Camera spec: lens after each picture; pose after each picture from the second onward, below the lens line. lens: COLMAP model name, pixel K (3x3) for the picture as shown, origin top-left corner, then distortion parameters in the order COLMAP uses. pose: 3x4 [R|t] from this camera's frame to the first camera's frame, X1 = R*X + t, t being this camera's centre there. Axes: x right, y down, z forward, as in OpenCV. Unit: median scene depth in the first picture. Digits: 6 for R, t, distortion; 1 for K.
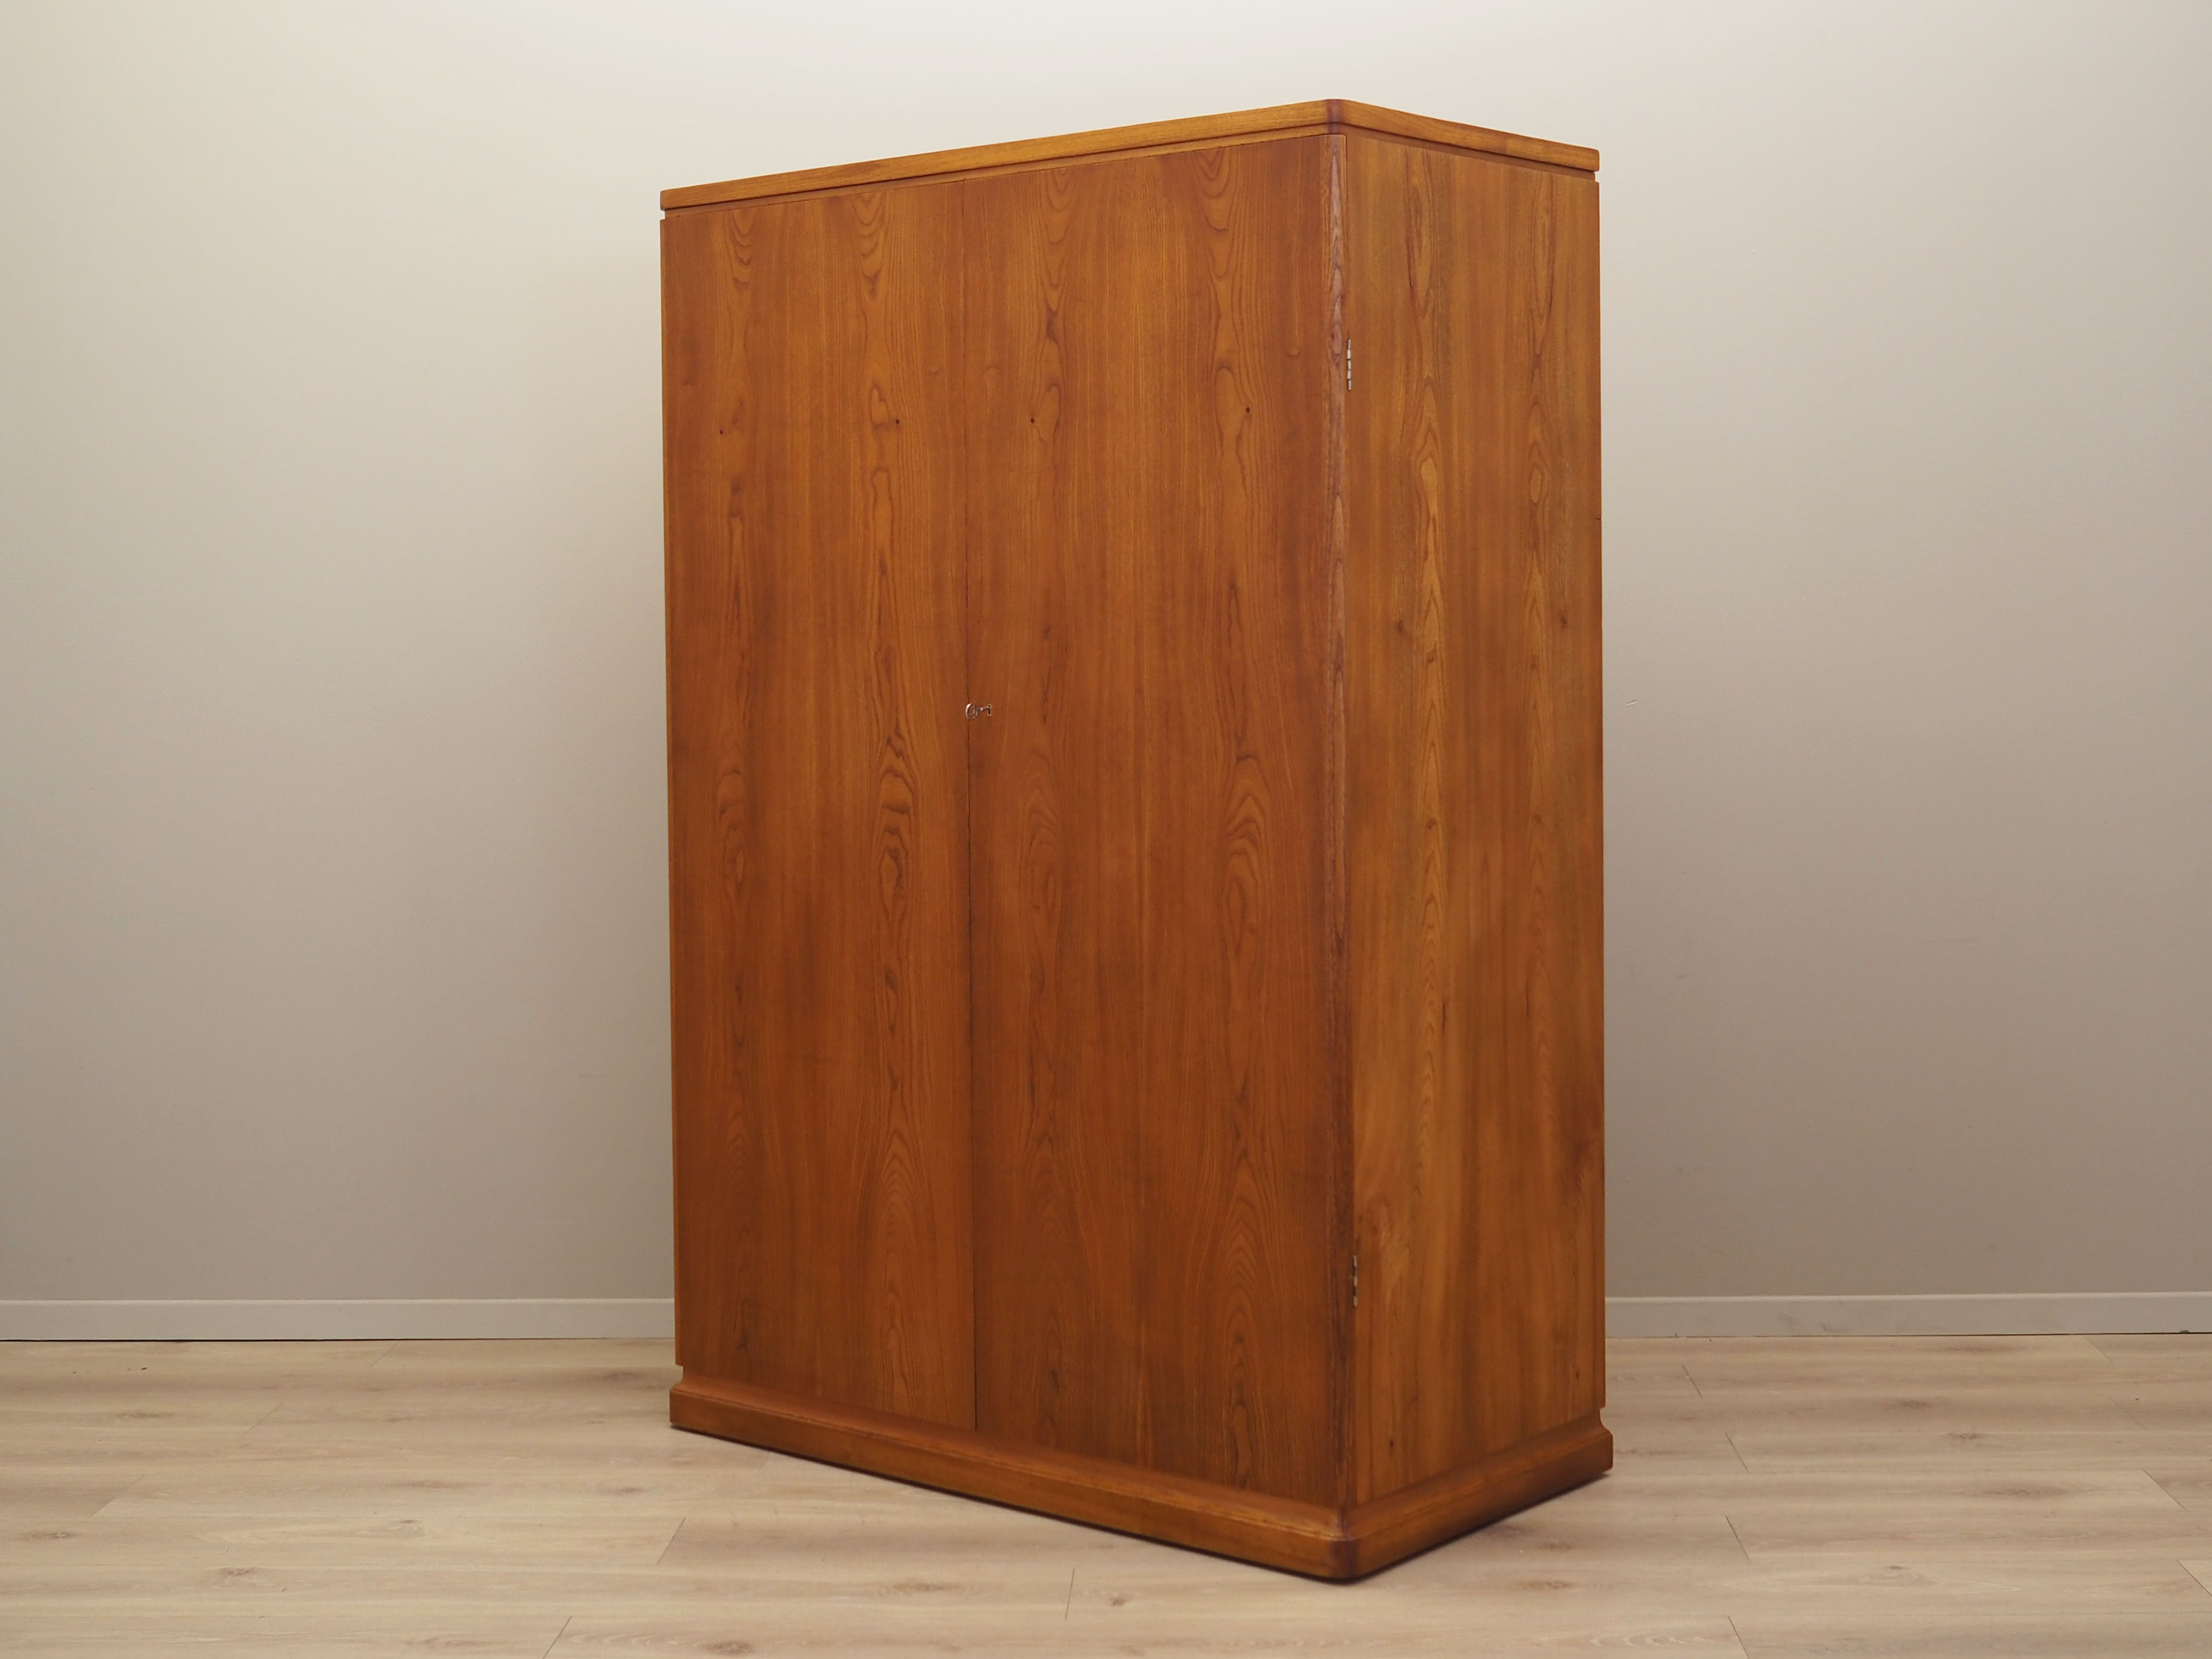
lens RADIAL K [[3182.9, 0, 1108.5], [0, 3182.9, 720.8], [0, 0, 1]] dist [-0.012063, -0.012683]
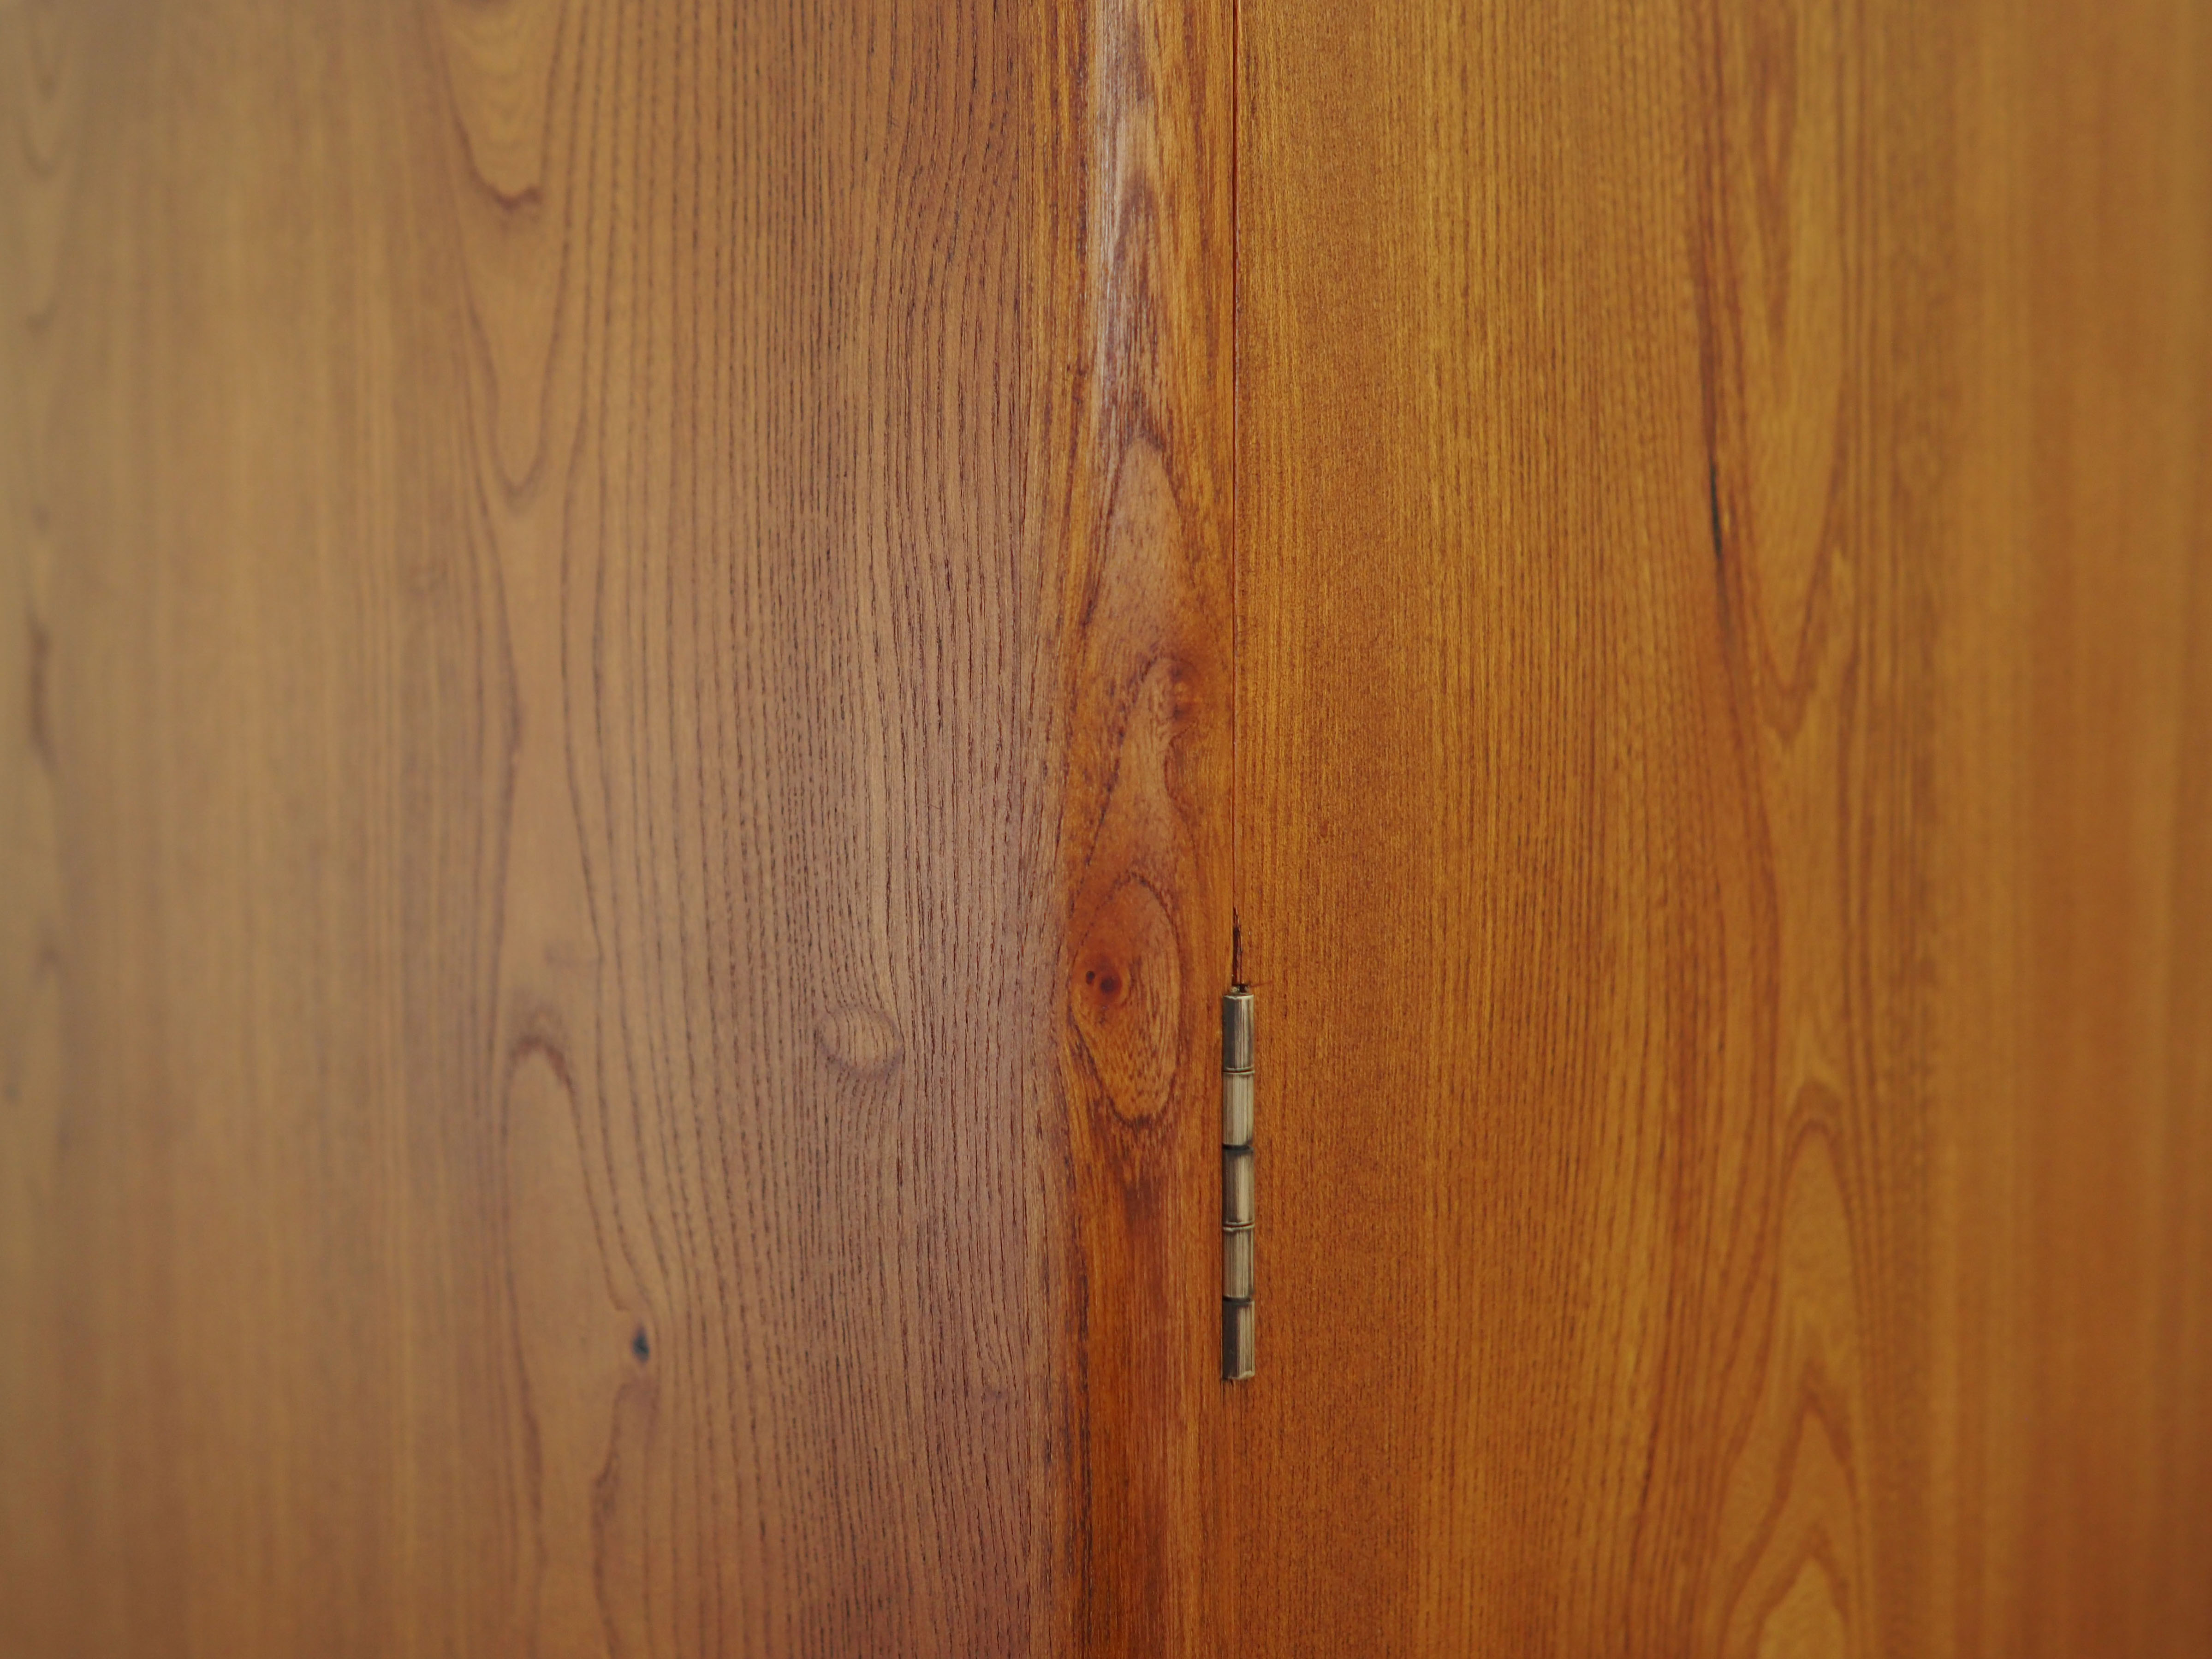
lens RADIAL K [[2347.8, 0, 1106.0], [0, 2347.8, 829.5], [0, 0, 1]] dist [-0.009210, -0.000142]
pose [[0.992467, 0.012080, -0.121913, 0.079114], [-0.007592, 0.999279, 0.037213, -0.125961], [0.122275, -0.036007, 0.991843, 0.877425]]
